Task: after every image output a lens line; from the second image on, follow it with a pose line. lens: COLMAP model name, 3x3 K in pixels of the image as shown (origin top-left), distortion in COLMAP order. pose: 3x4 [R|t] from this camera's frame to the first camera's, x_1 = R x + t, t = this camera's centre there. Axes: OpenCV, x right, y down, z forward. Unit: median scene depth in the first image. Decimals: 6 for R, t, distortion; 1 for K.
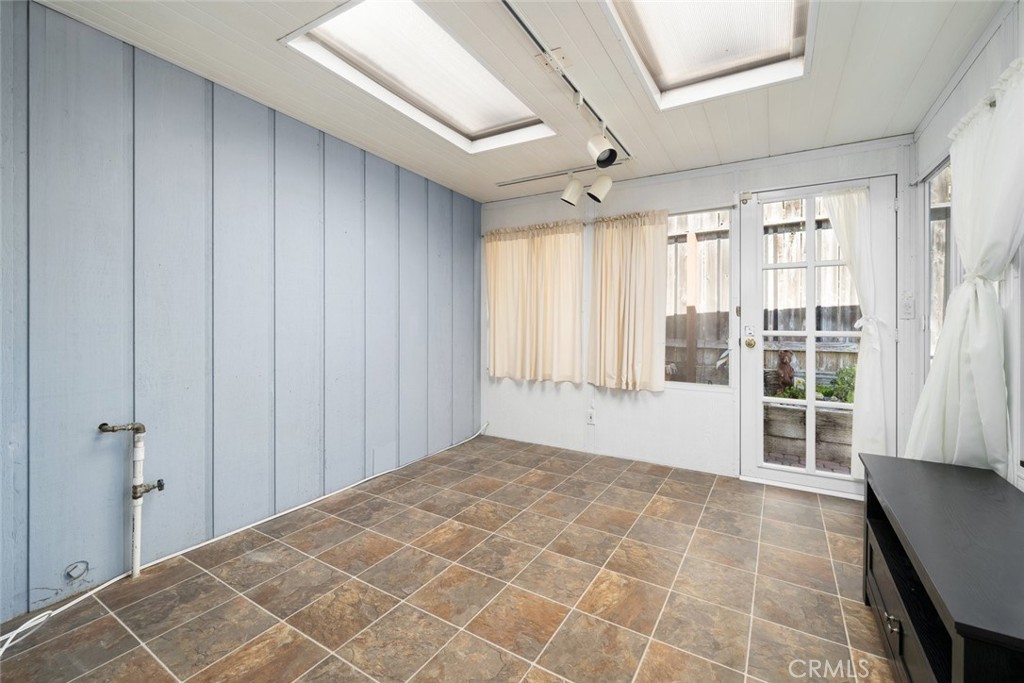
lens RADIAL K [[414.4, 0, 515.1], [0, 414.4, 317.0], [0, 0, 1]] dist [-0.001311, -0.000241]
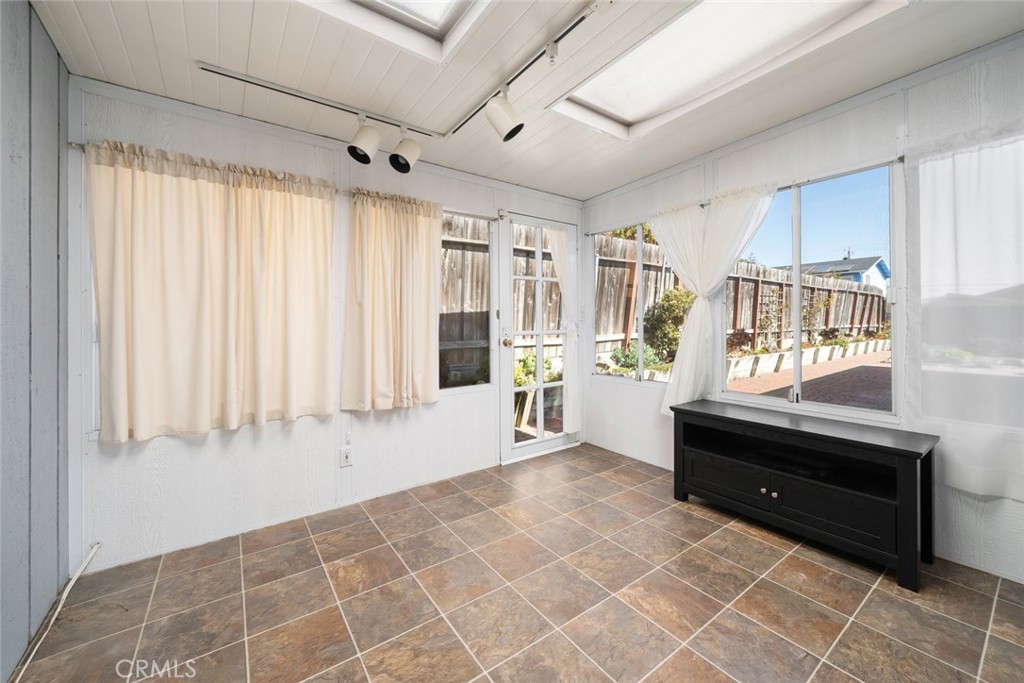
lens RADIAL K [[400.1, 0, 511.0], [0, 400.1, 320.6], [0, 0, 1]] dist [-0.000433, -0.000171]
pose [[0.383587, 0.000308, 0.923505, -0.400254], [0.006441, 0.999975, -0.003009, 0.005191], [-0.923482, 0.007102, 0.383575, 0.509141]]
